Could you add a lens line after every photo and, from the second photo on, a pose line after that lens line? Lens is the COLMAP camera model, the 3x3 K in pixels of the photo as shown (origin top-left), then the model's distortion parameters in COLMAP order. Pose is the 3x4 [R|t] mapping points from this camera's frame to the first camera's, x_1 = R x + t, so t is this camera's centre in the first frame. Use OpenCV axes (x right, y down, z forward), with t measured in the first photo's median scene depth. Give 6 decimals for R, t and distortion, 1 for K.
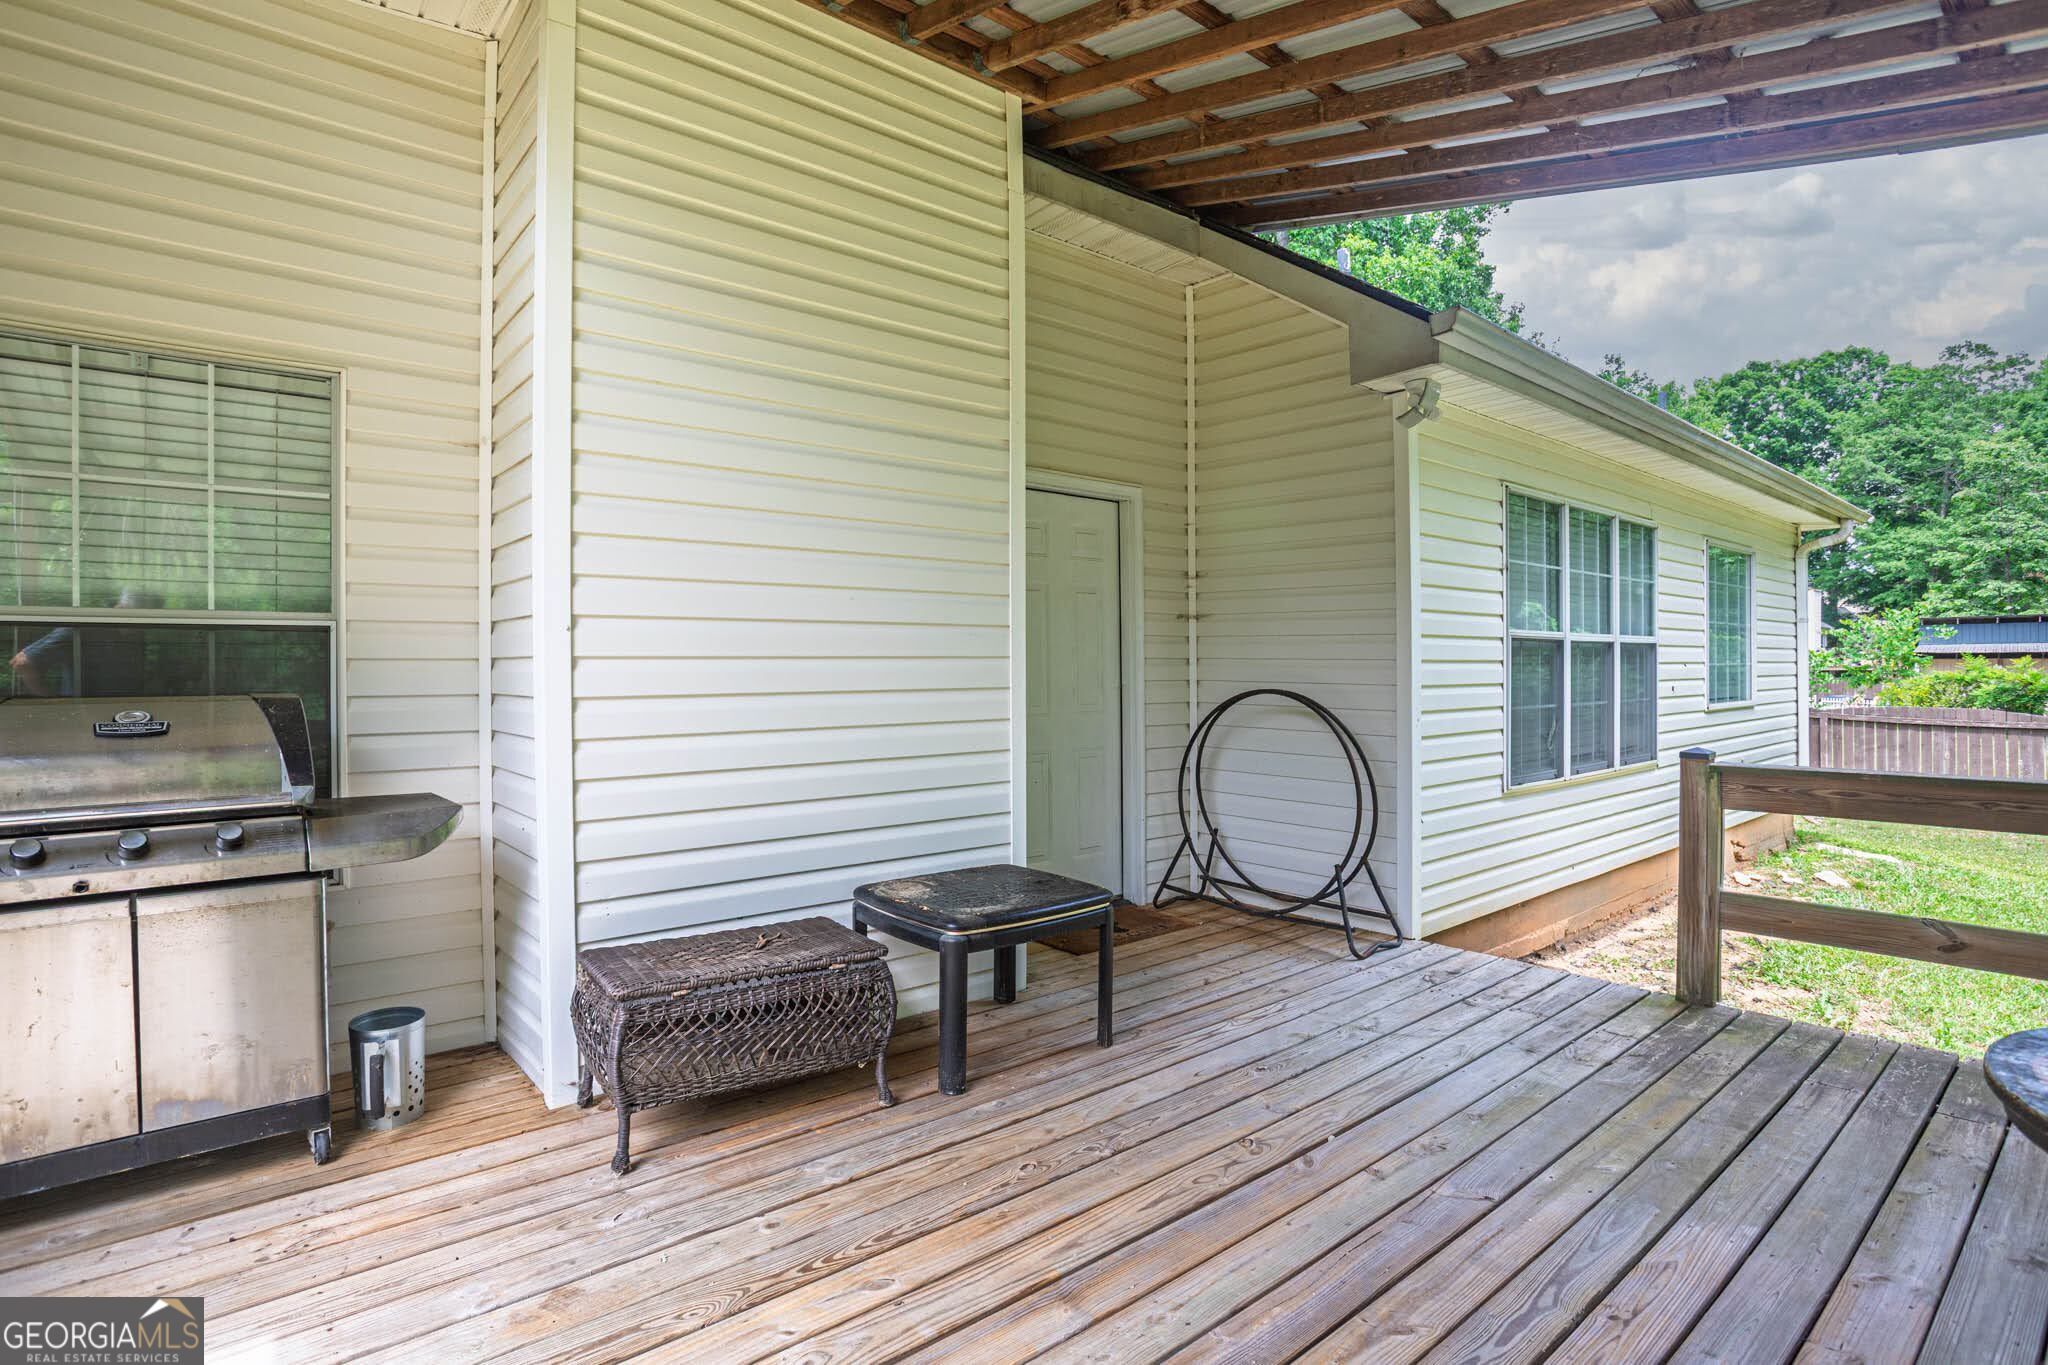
lens RADIAL K [[1023.1, 0, 1024.0], [0, 1023.1, 682.5], [0, 0, 1]] dist [0.001493, 0.001196]
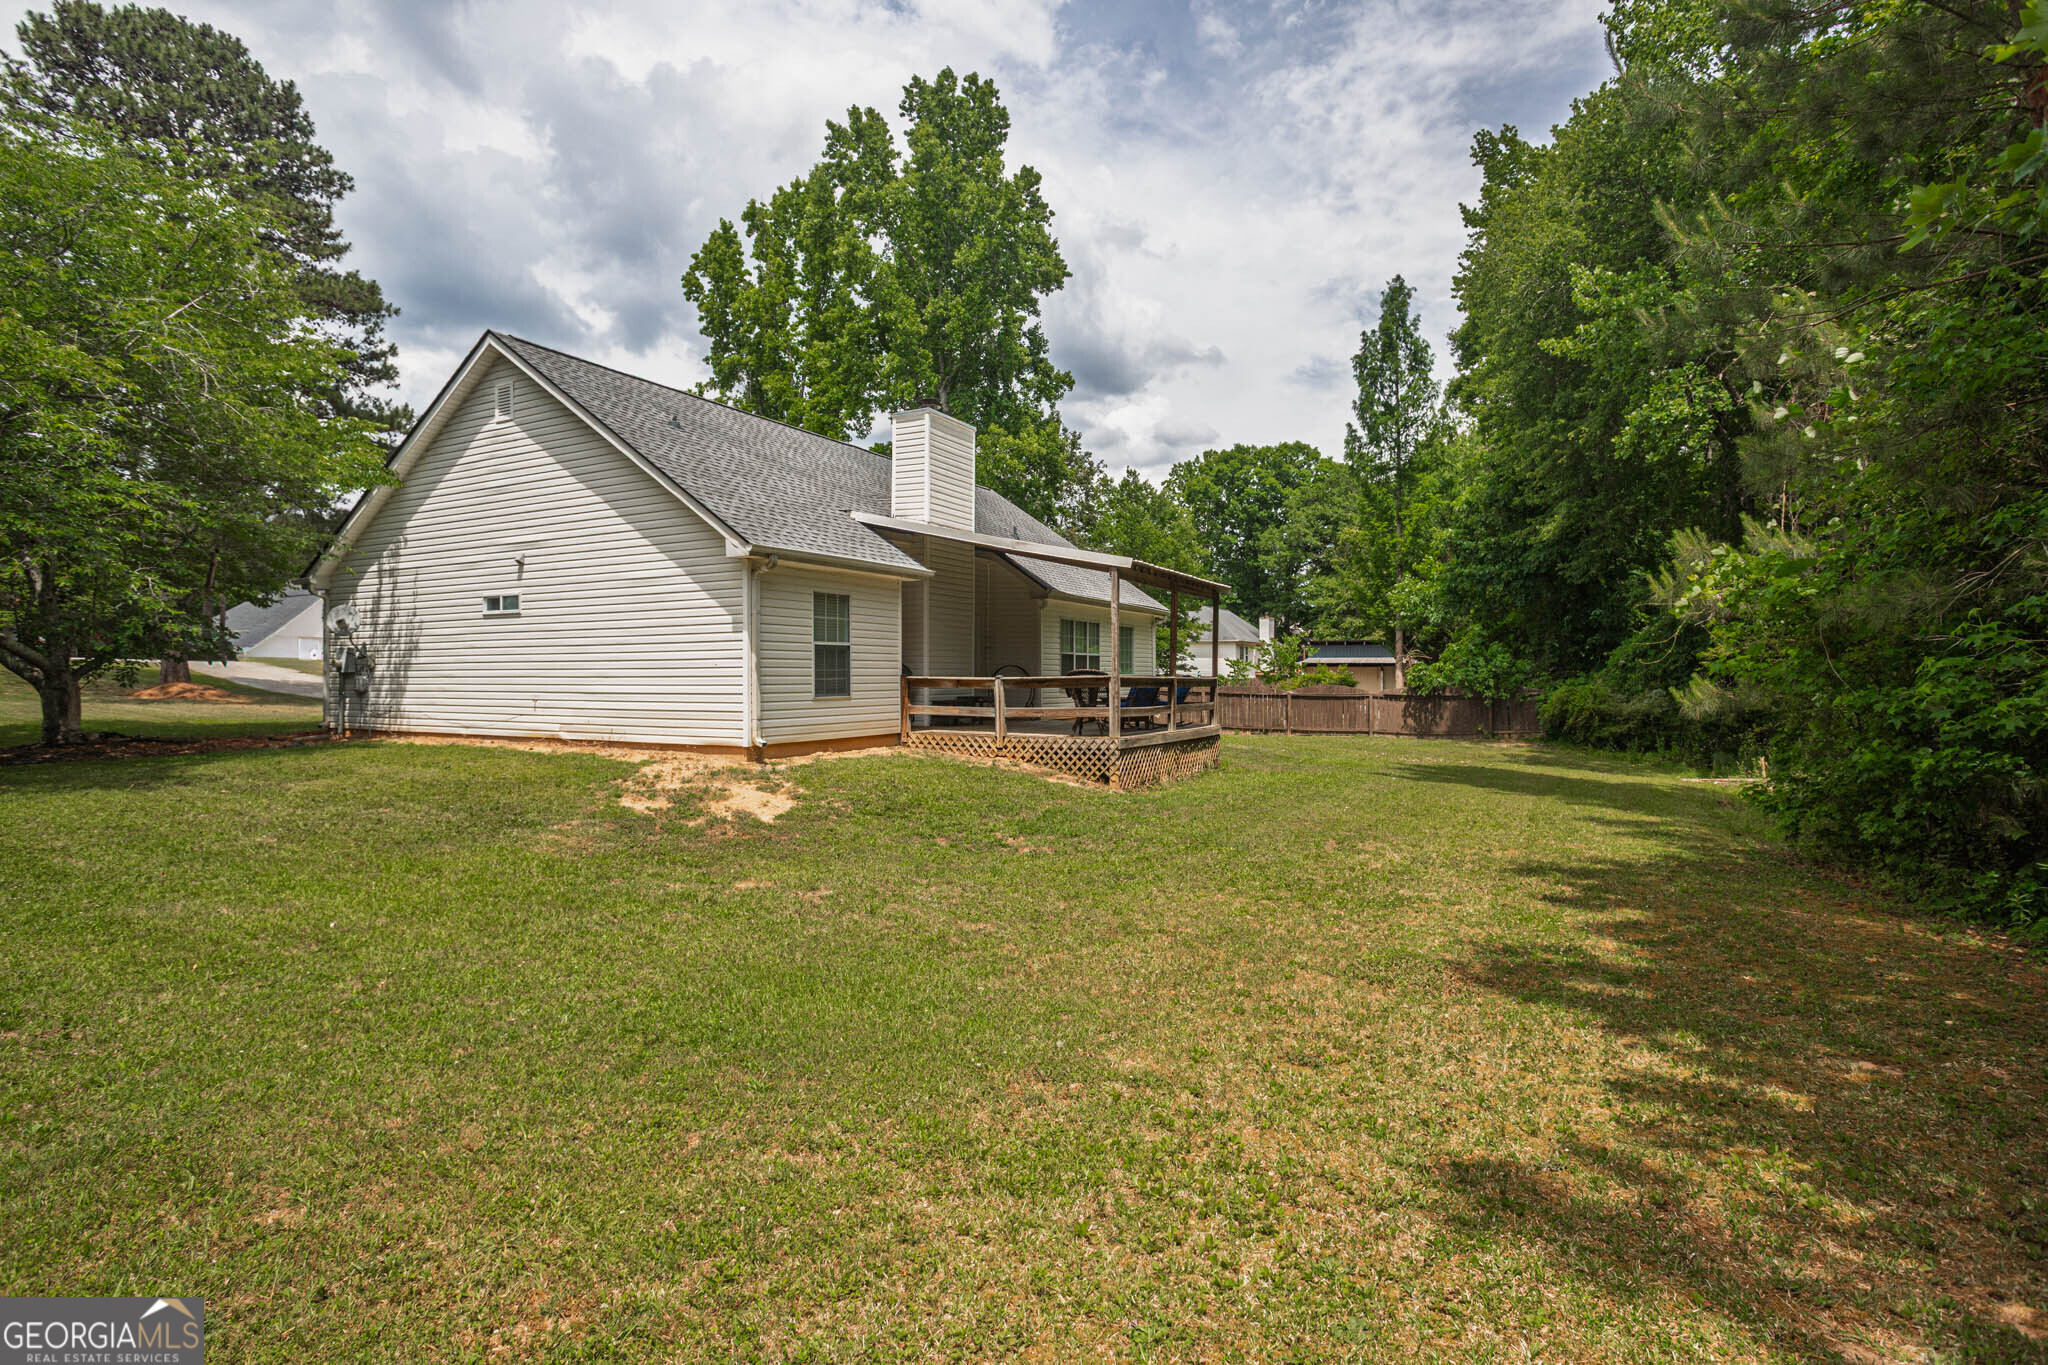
lens RADIAL K [[1023.1, 0, 1024.0], [0, 1023.1, 682.5], [0, 0, 1]] dist [0.001493, 0.001196]
pose [[0.924728, 0.000296, 0.380628, -0.064767], [0.001981, 0.999982, -0.005590, 0.004736], [-0.380623, 0.005923, 0.924711, -0.144501]]
